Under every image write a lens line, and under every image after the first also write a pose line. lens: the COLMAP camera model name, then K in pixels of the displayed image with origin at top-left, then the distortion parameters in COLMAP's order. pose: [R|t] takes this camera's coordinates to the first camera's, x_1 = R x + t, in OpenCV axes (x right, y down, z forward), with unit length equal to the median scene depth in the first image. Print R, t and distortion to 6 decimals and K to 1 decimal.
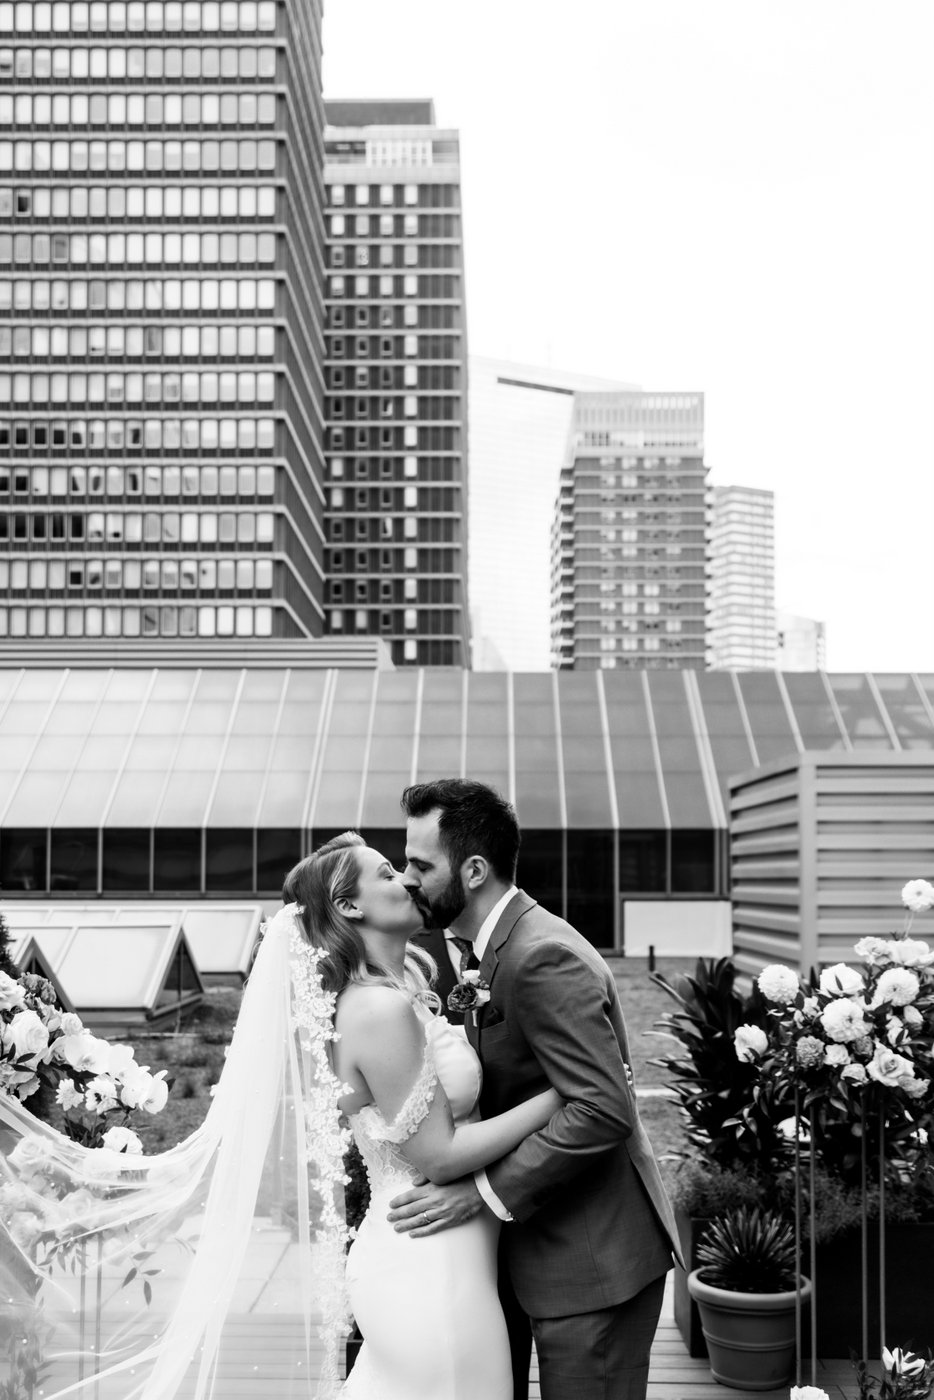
lens RADIAL K [[1353.4, 0, 471.9], [0, 1353.4, 832.9], [0, 0, 1]] dist [-0.050099, 0.091607]
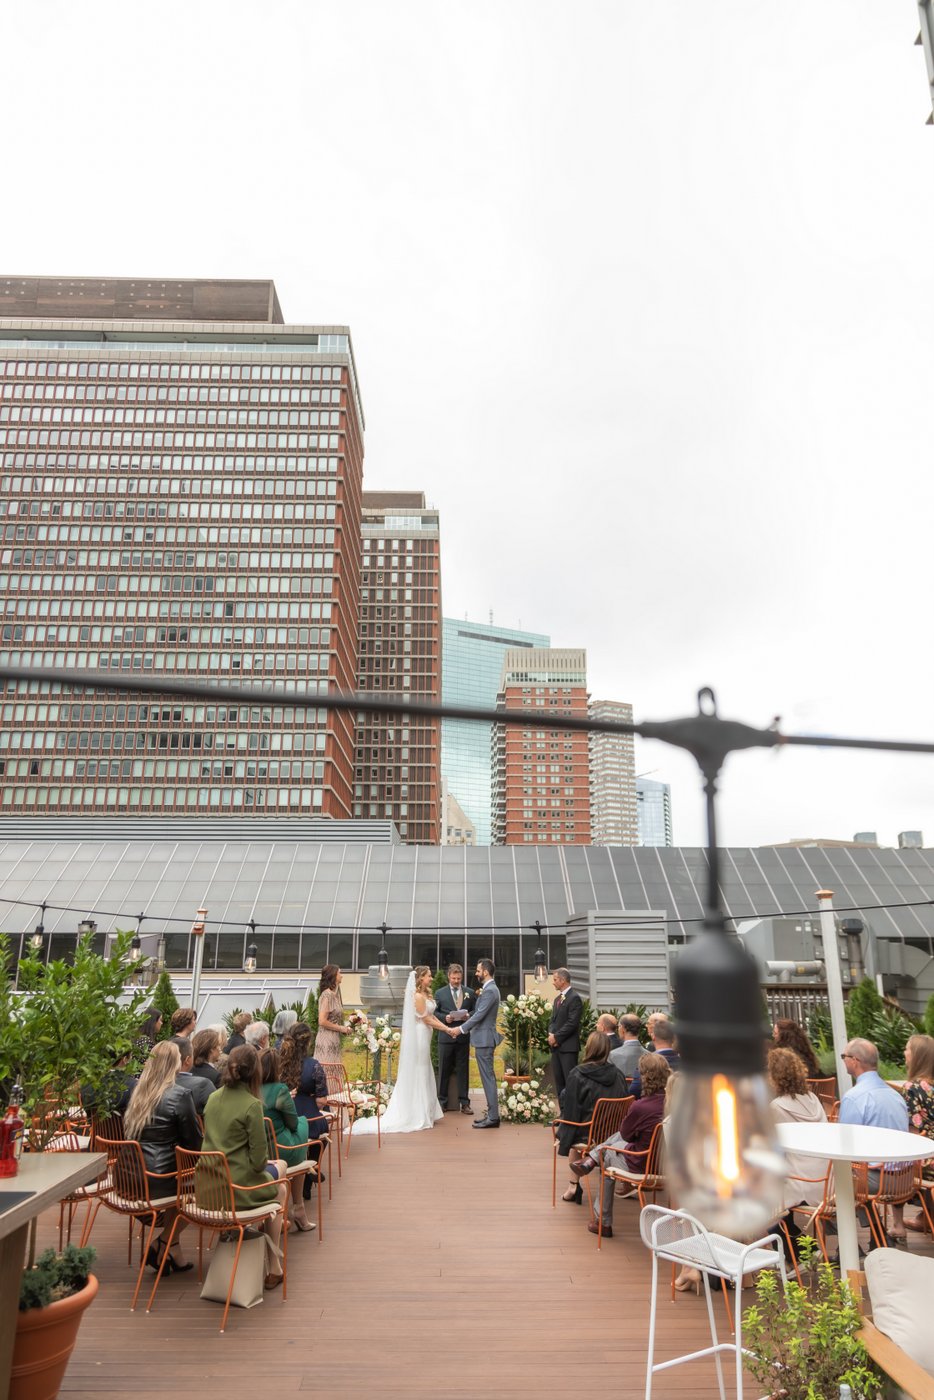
lens RADIAL K [[1098.8, 0, 468.8], [0, 1098.8, 671.2], [0, 0, 1]] dist [0.030626, 0.001355]
pose [[0.999491, 0.011876, 0.029597, -0.009634], [-0.005395, 0.977667, -0.210091, -0.024052], [-0.031431, 0.209825, 0.977234, -0.352496]]
